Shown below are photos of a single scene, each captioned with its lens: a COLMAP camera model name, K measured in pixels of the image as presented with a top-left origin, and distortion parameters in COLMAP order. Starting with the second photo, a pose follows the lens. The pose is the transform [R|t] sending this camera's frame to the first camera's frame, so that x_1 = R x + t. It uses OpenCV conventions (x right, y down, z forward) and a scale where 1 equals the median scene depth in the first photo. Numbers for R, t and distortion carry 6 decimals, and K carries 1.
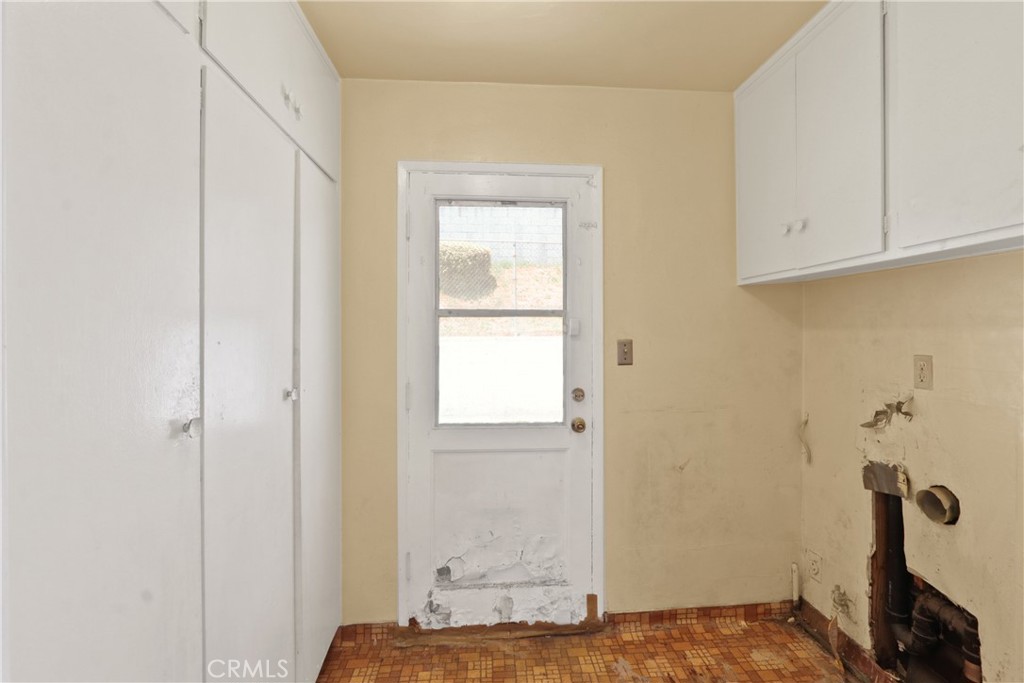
lens RADIAL K [[473.3, 0, 512.2], [0, 473.3, 341.5], [0, 0, 1]] dist [-0.001576, 0.000053]
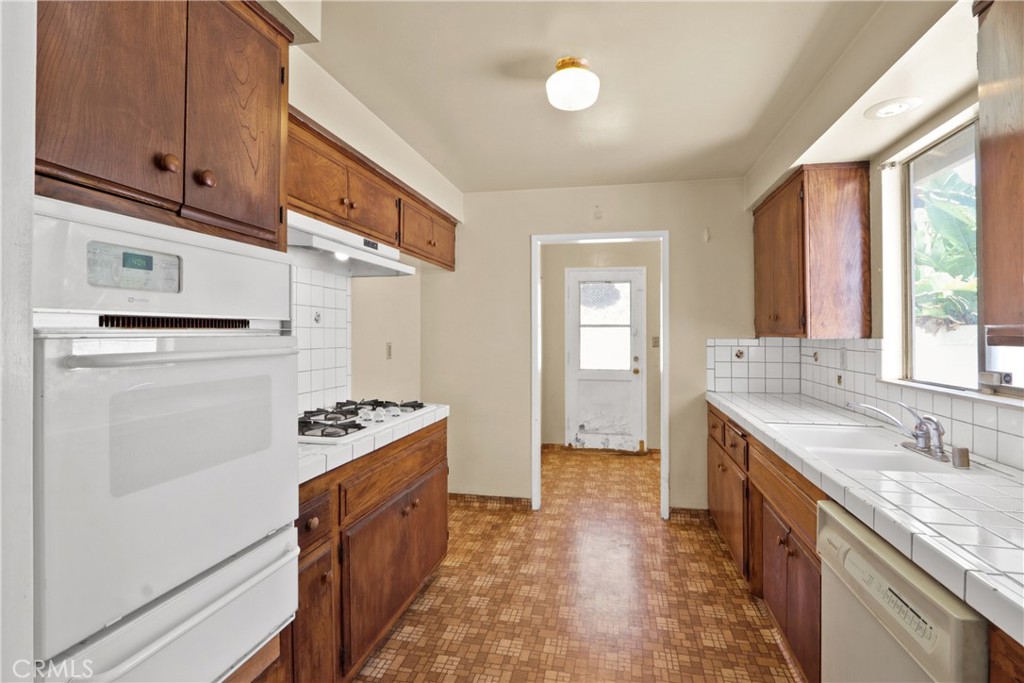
lens RADIAL K [[473.3, 0, 511.2], [0, 473.3, 334.5], [0, 0, 1]] dist [-0.001576, 0.000053]
pose [[0.987381, 0.003444, -0.158328, -0.115328], [-0.003737, 0.999992, -0.001551, -0.007038], [0.158321, 0.002123, 0.987385, -1.556049]]
